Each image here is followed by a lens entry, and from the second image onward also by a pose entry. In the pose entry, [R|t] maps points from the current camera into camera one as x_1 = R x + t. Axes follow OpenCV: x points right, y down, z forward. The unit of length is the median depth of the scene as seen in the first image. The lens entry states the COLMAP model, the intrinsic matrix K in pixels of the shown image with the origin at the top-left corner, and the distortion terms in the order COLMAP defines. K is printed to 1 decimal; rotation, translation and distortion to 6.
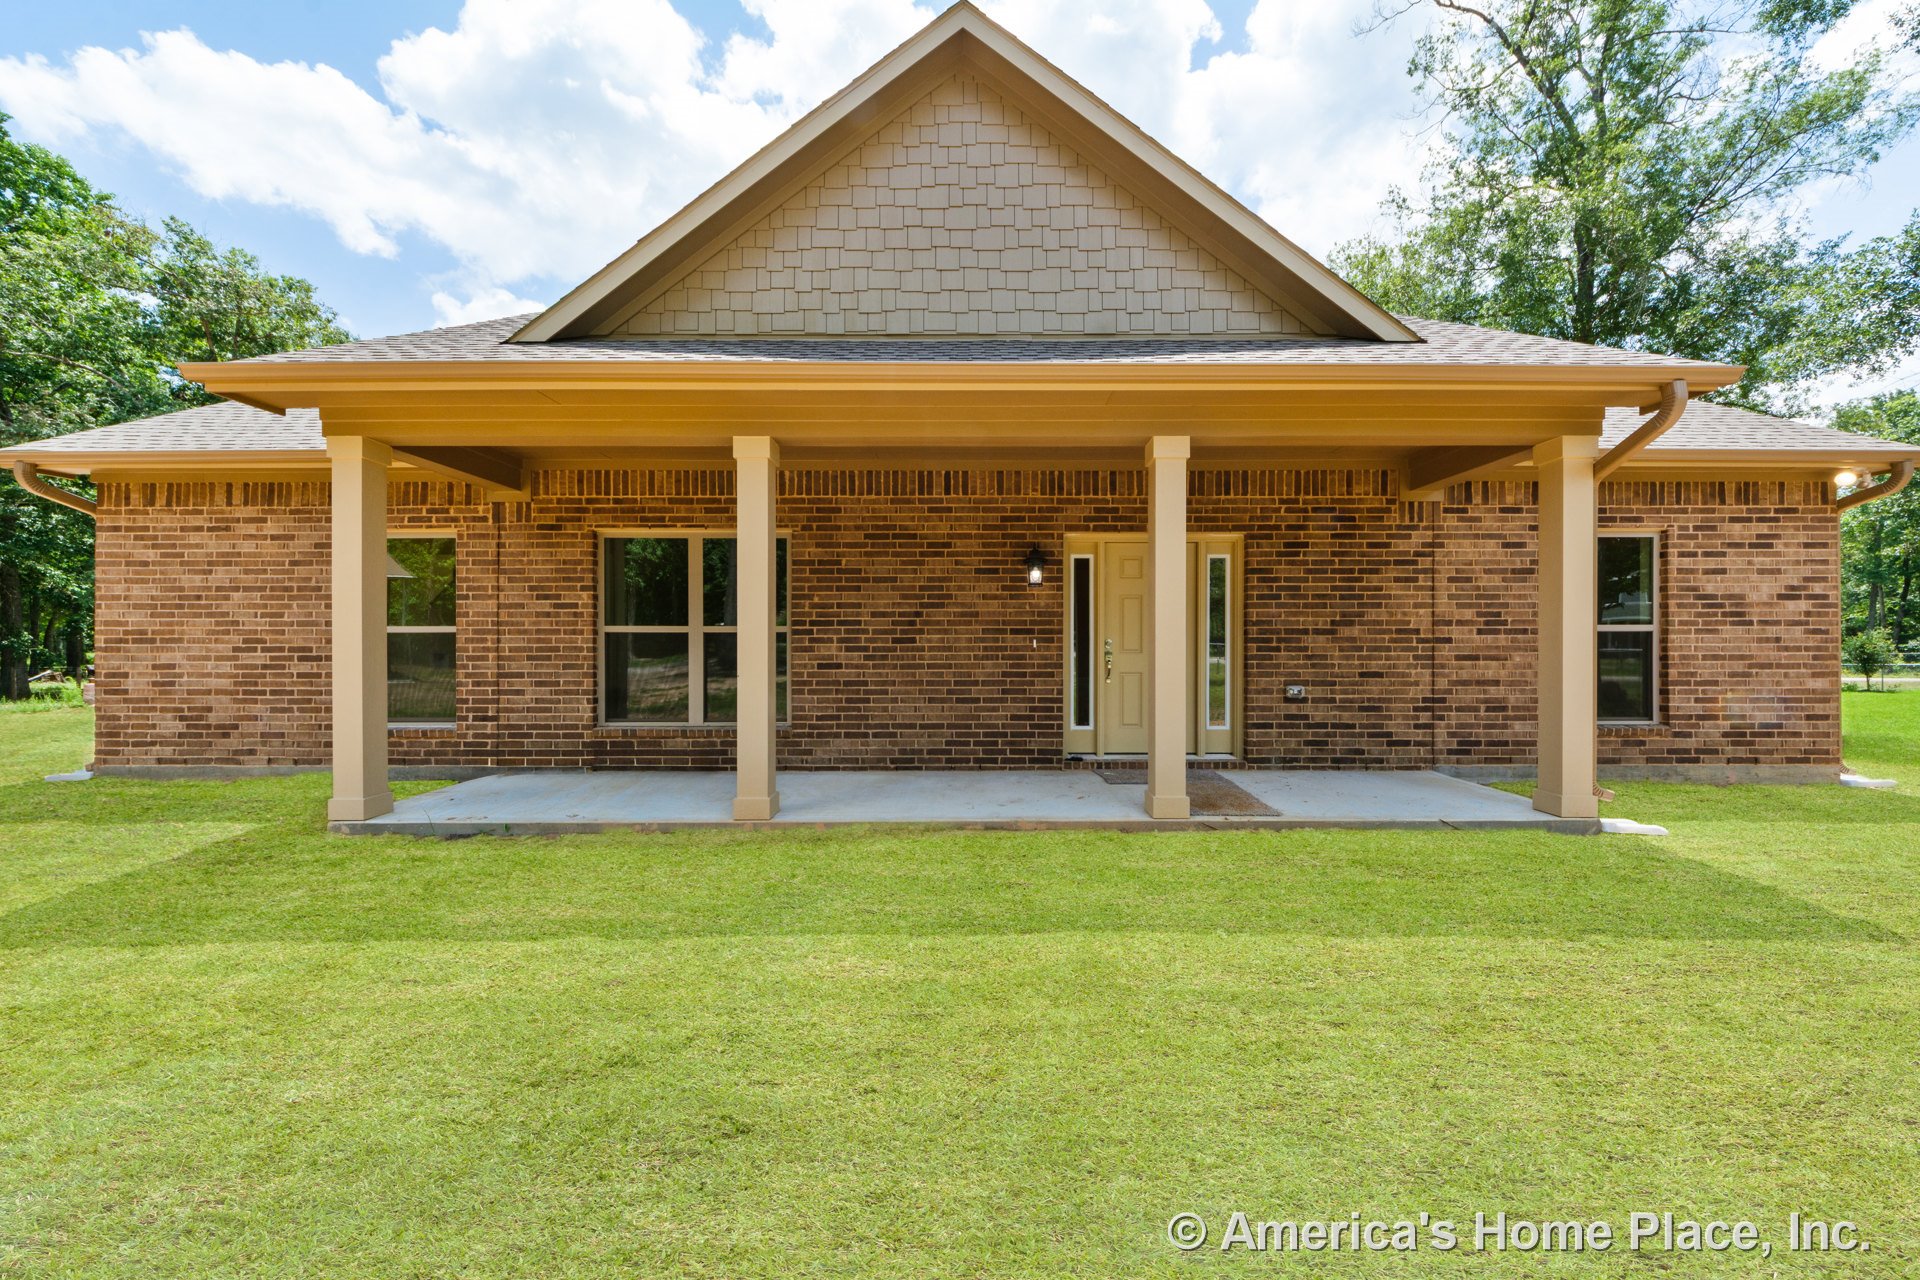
lens RADIAL K [[1246.3, 0, 959.2], [0, 1246.3, 637.2], [0, 0, 1]] dist [-0.008812, -0.001854]
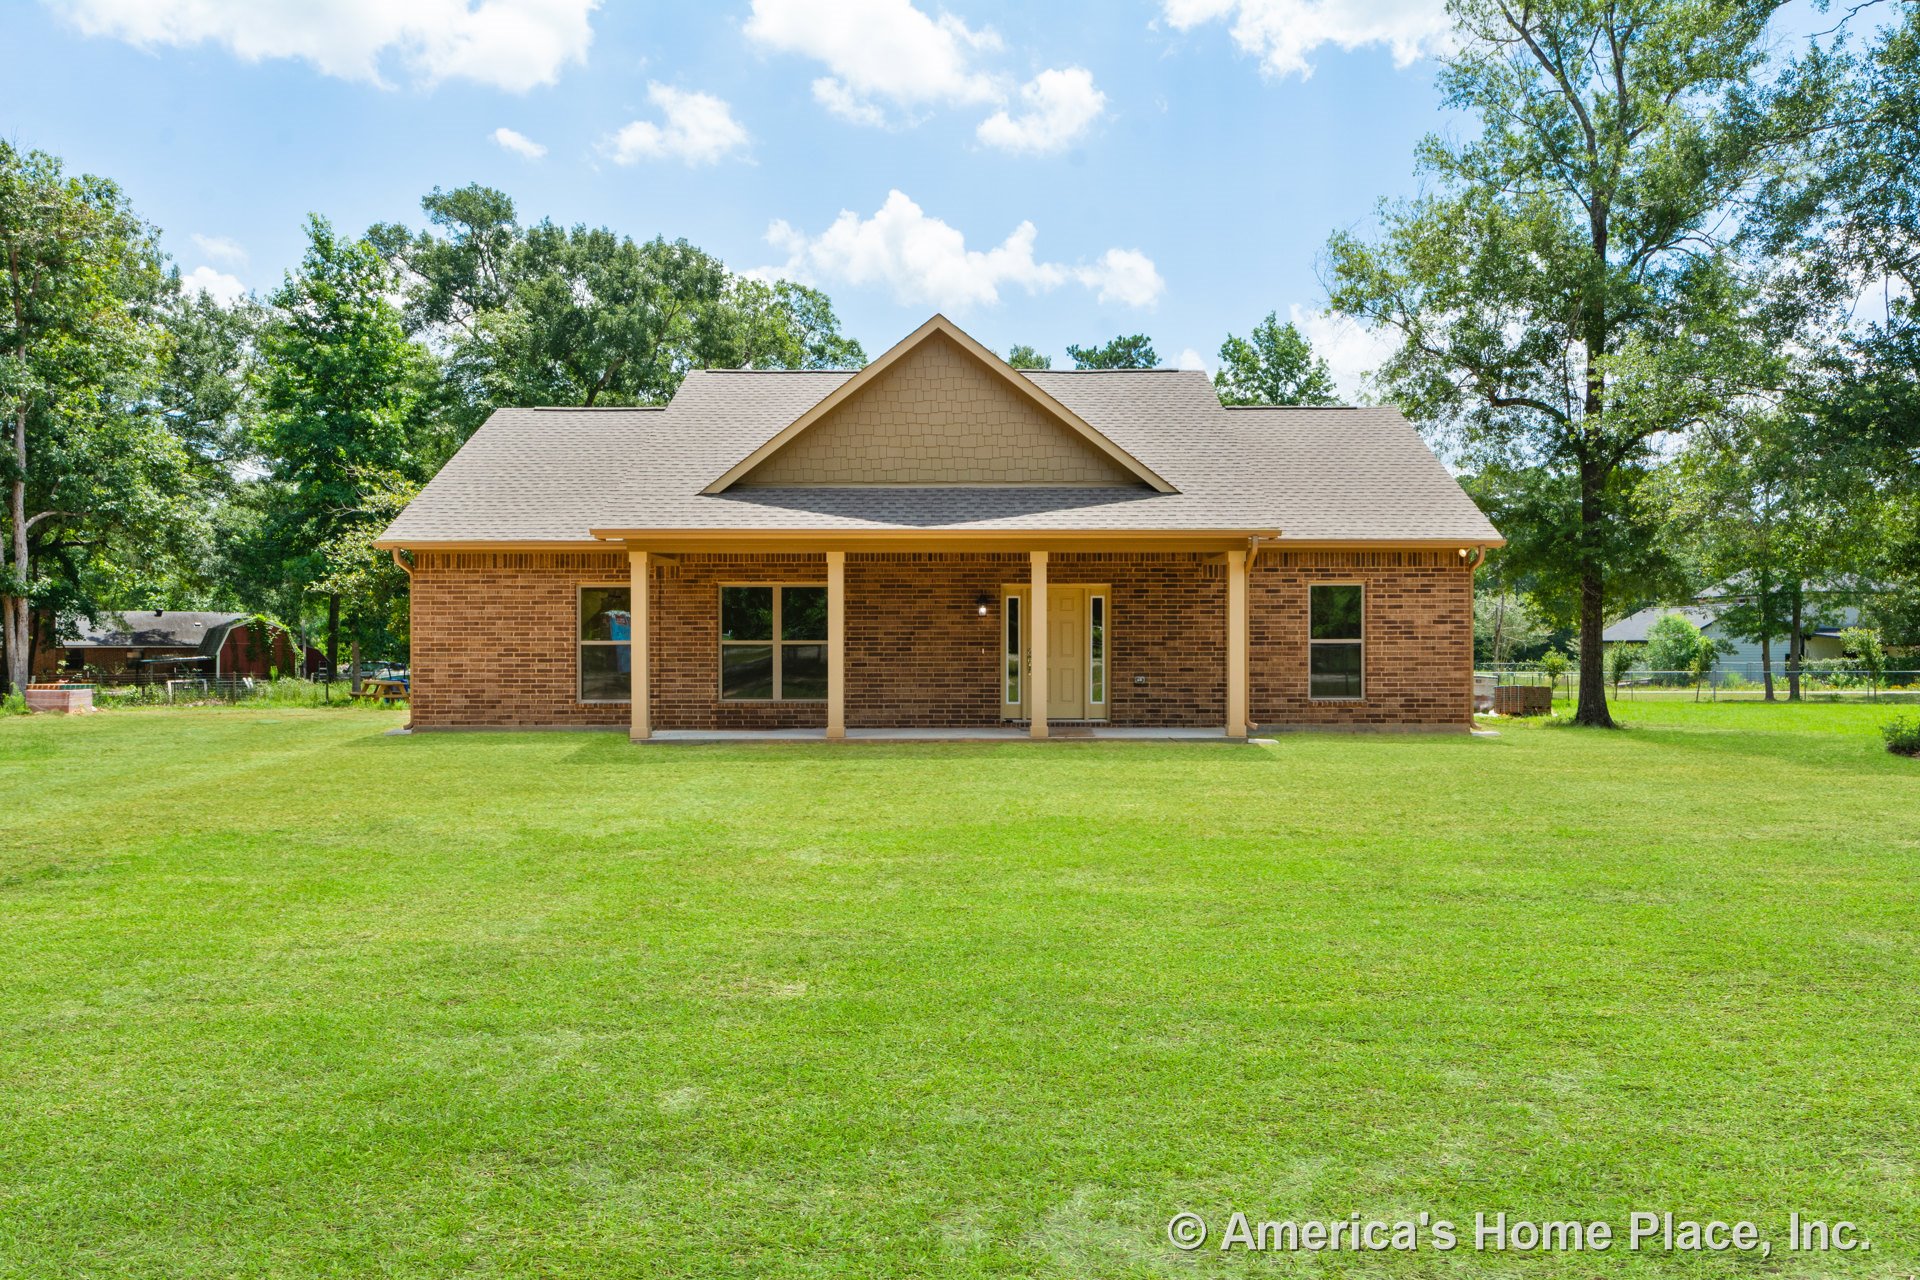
lens RADIAL K [[1246.3, 0, 932.9], [0, 1246.3, 653.7], [0, 0, 1]] dist [-0.008812, -0.001854]
pose [[0.999994, -0.000978, 0.003190, -0.011432], [0.000965, 0.999992, 0.003947, 0.002062], [-0.003194, -0.003944, 0.999987, -0.655038]]
